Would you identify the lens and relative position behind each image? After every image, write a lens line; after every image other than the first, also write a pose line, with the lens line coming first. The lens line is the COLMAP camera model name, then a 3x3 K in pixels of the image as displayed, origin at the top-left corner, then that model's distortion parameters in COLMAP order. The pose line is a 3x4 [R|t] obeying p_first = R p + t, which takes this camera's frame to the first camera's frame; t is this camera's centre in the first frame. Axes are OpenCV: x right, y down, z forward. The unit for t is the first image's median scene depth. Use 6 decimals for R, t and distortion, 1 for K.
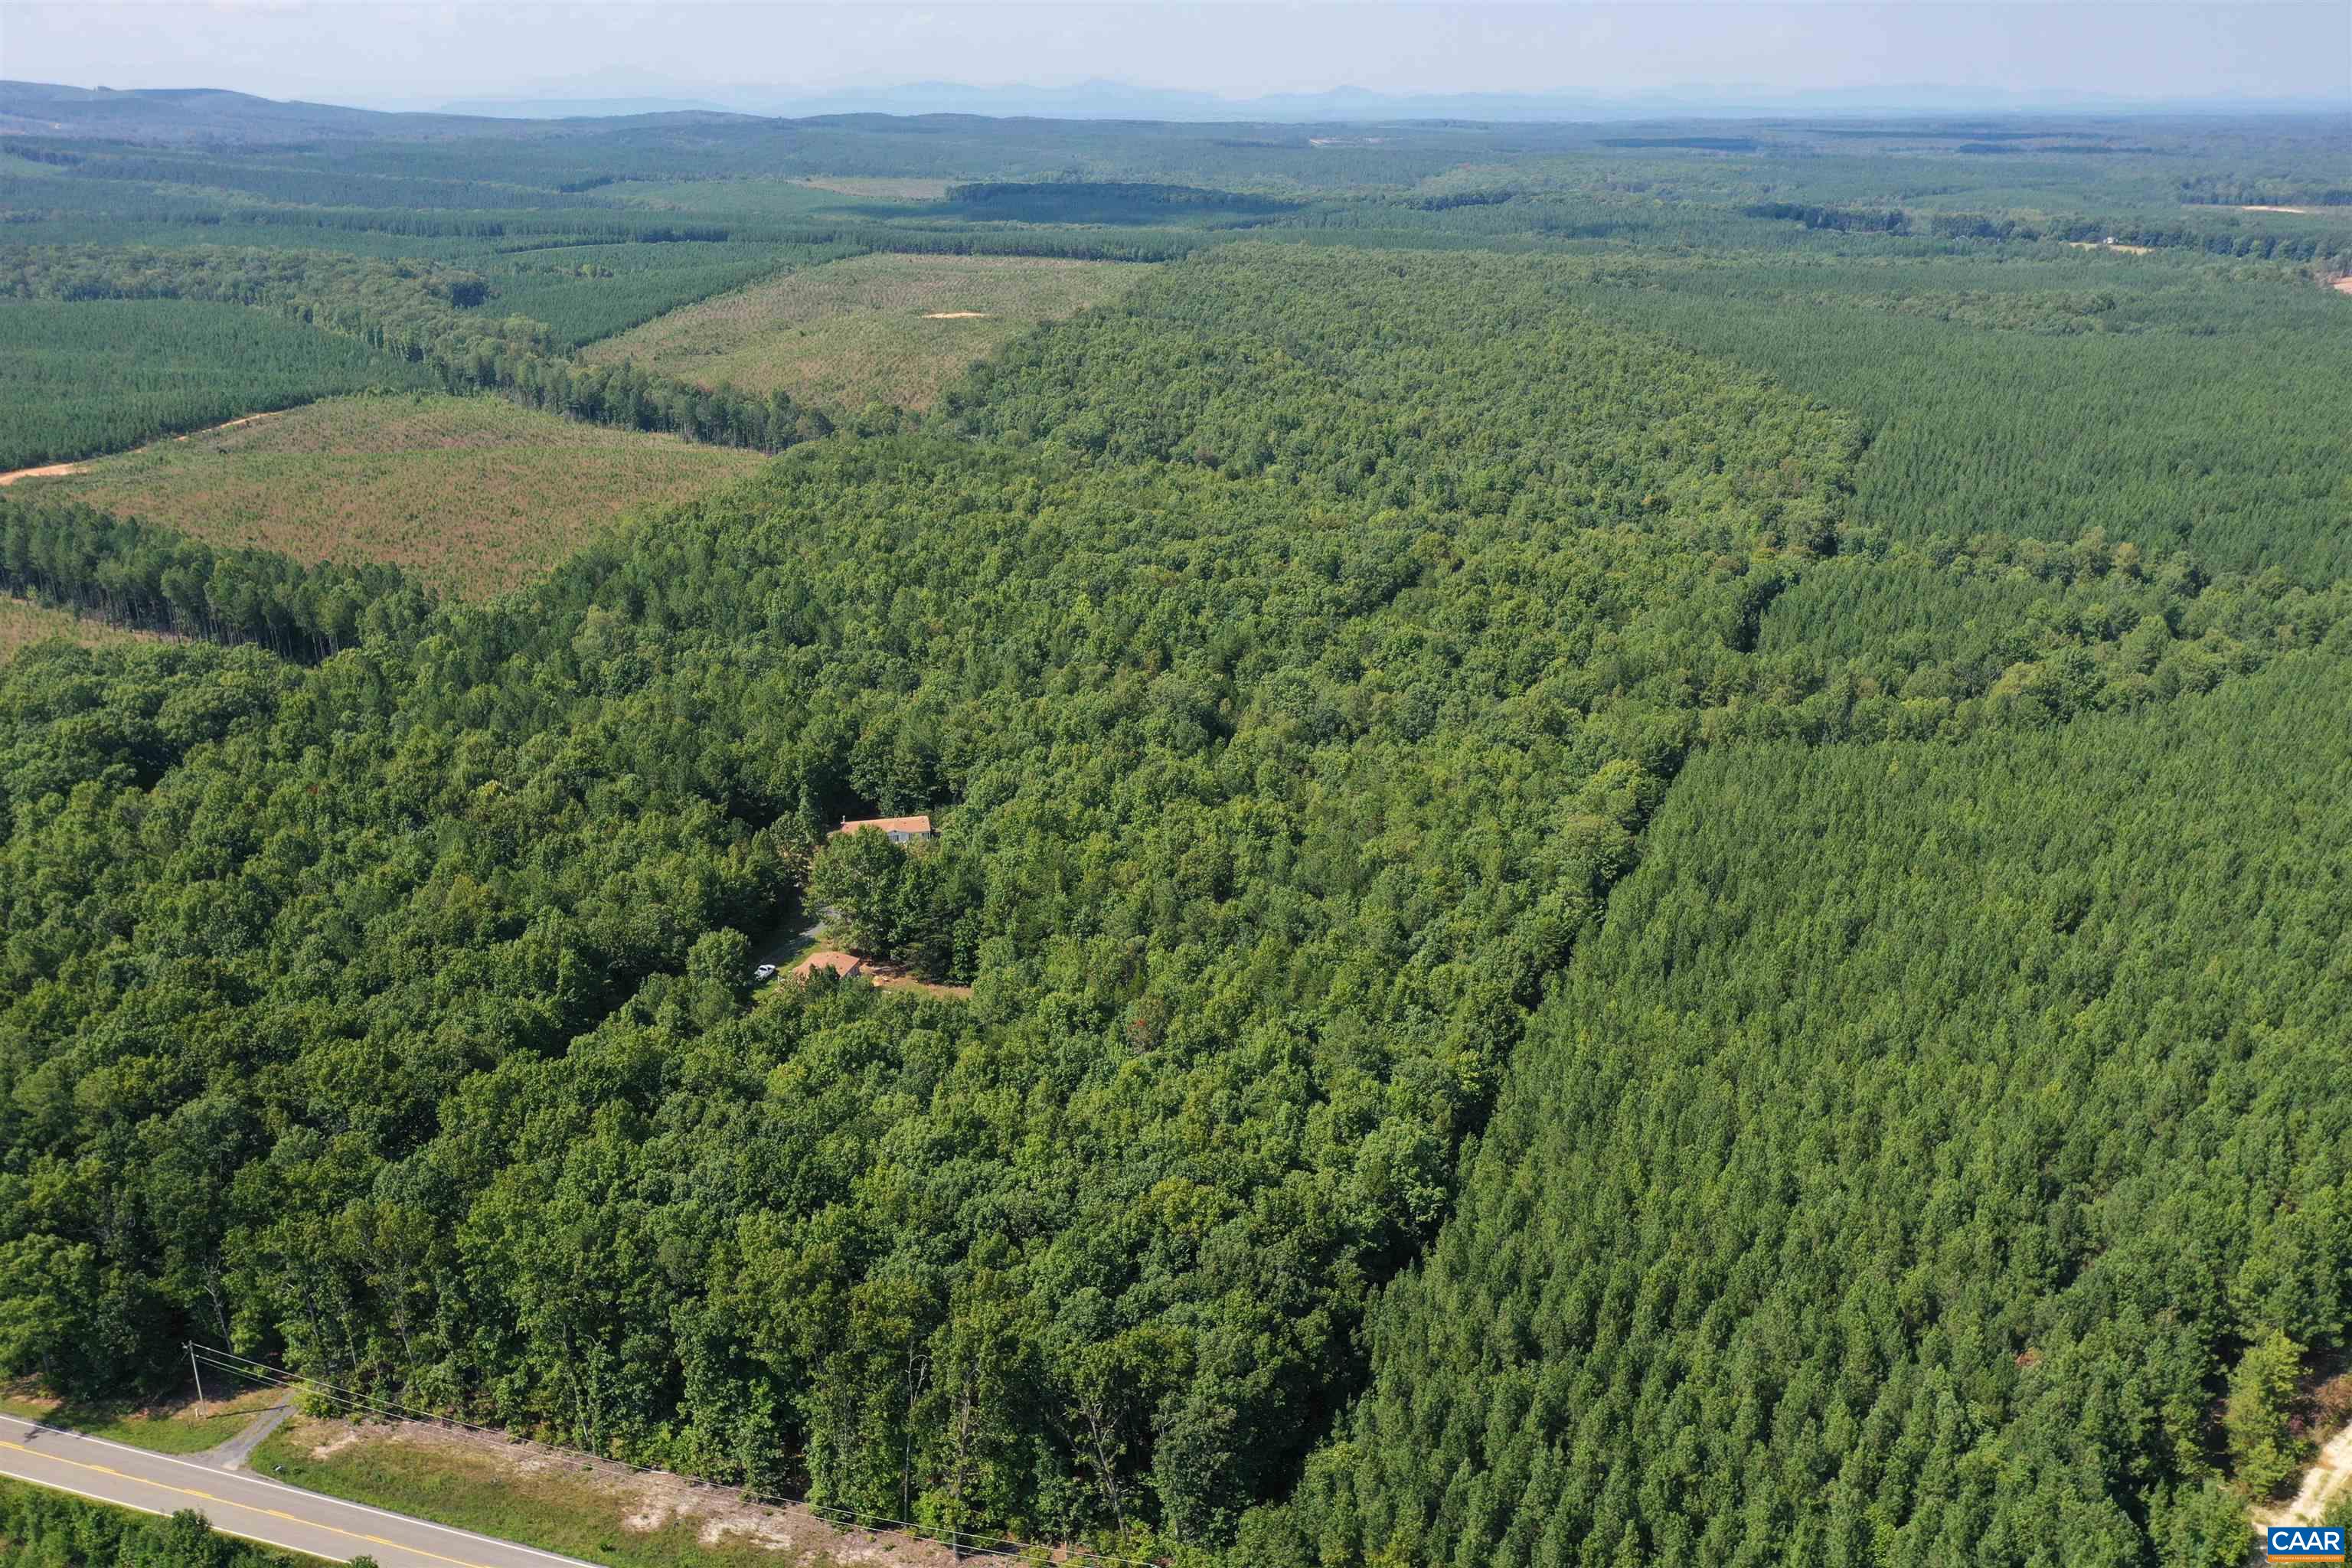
lens RADIAL K [[1866.0, 0, 1171.1], [0, 1866.0, 780.6], [0, 0, 1]] dist [0.018659, 0.007729]
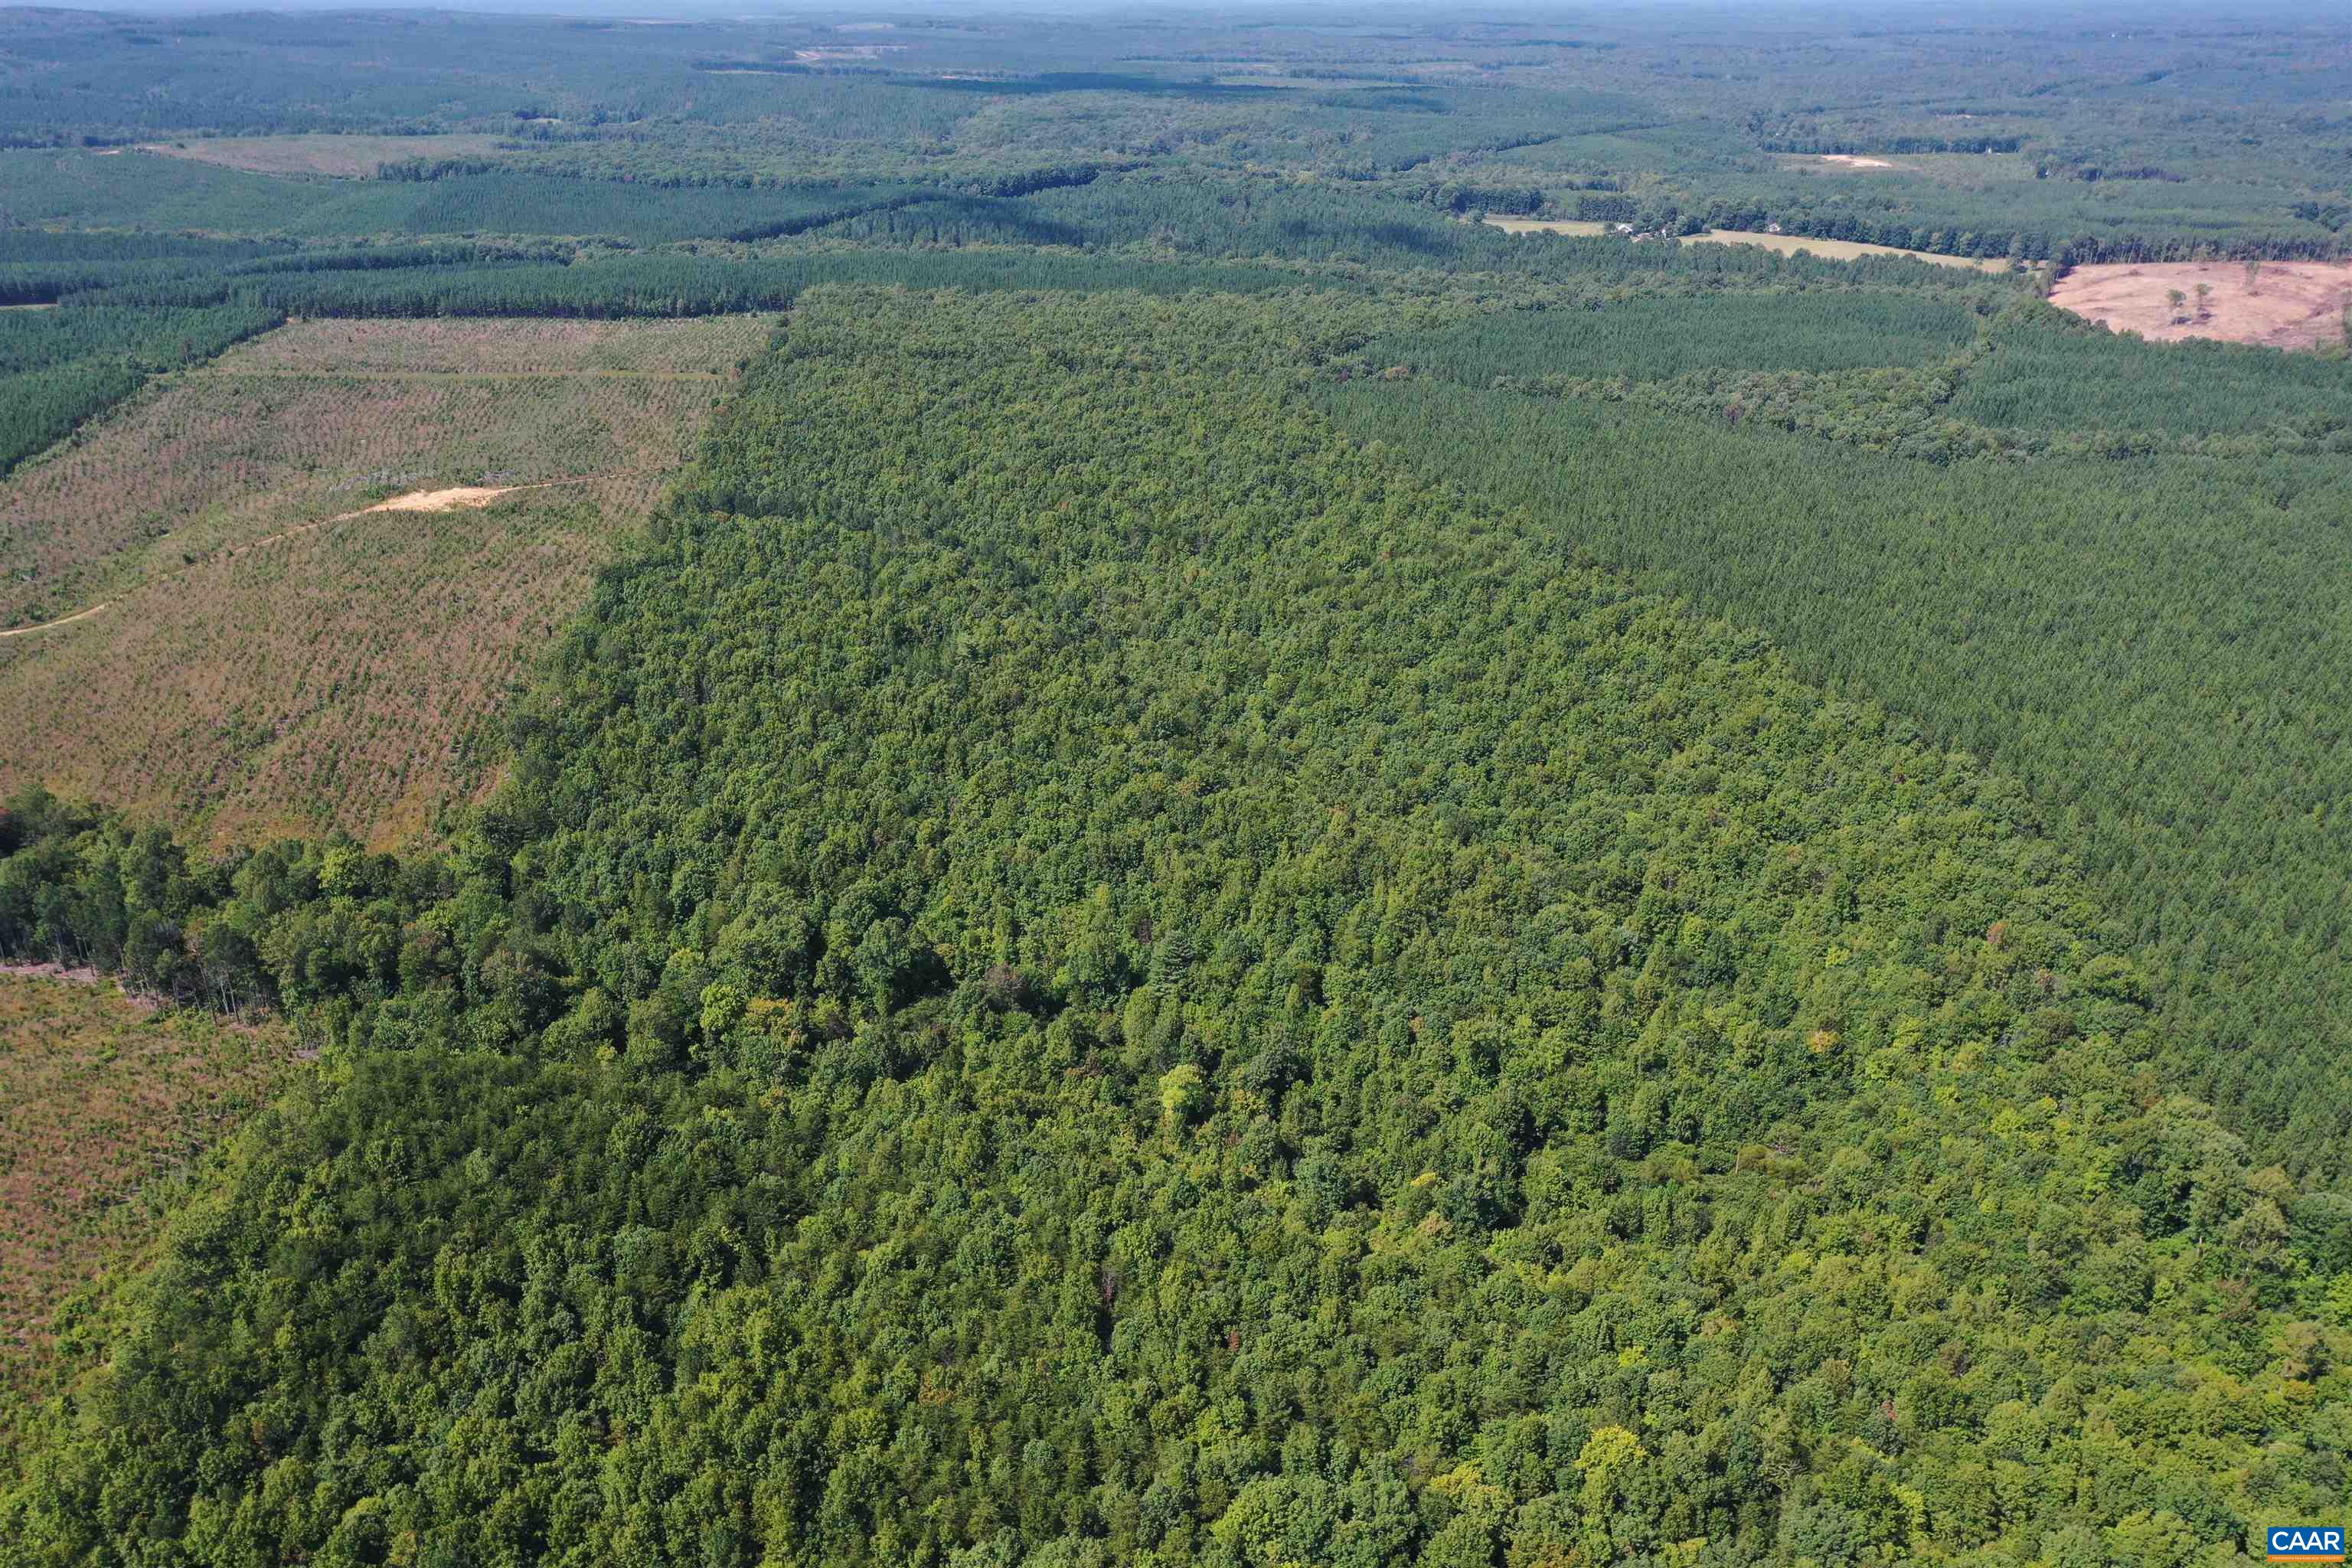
lens RADIAL K [[1866.0, 0, 1167.3], [0, 1866.0, 785.5], [0, 0, 1]] dist [0.018659, 0.007729]
pose [[0.963991, -0.103599, 0.244927, -0.129320], [0.088858, 0.993545, 0.070522, -0.524846], [-0.250652, -0.046219, 0.966973, 0.913439]]
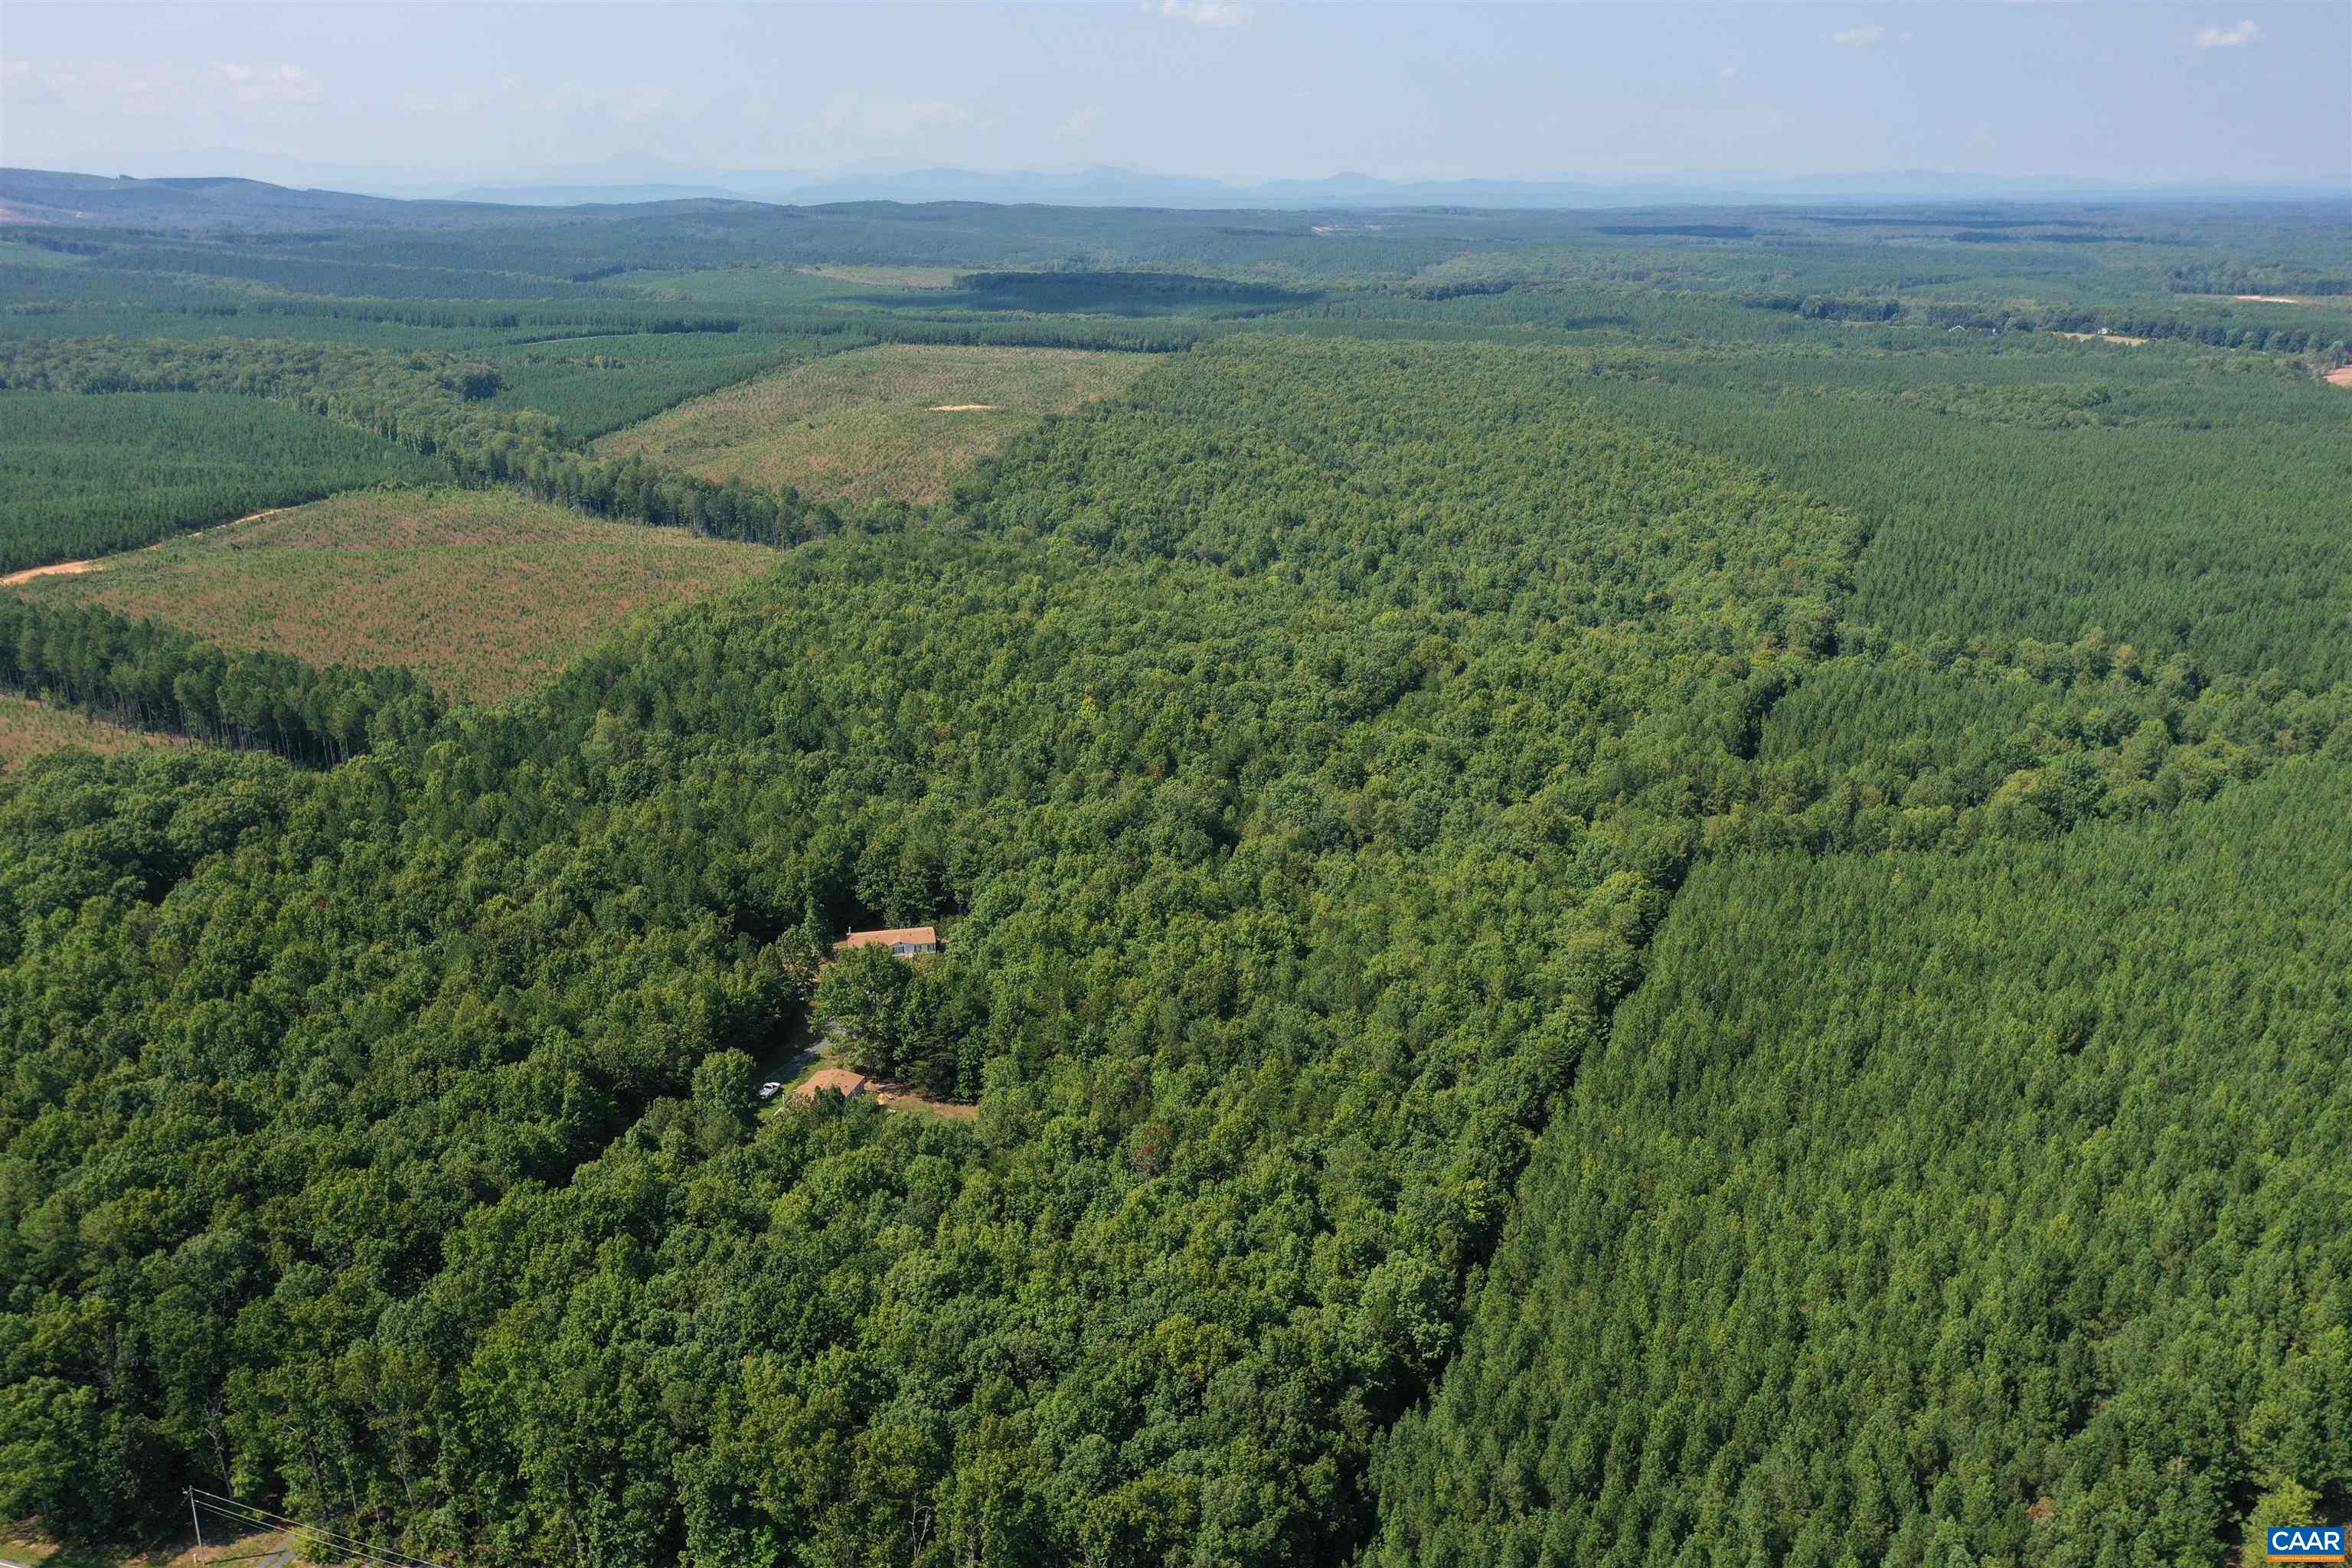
lens RADIAL K [[1866.0, 0, 1171.4], [0, 1866.0, 784.2], [0, 0, 1]] dist [0.018659, 0.007729]
pose [[0.999998, 0.000668, -0.002098, -0.000373], [-0.000750, 0.999229, -0.039243, -0.018053], [0.002071, 0.039245, 0.999227, -0.004684]]
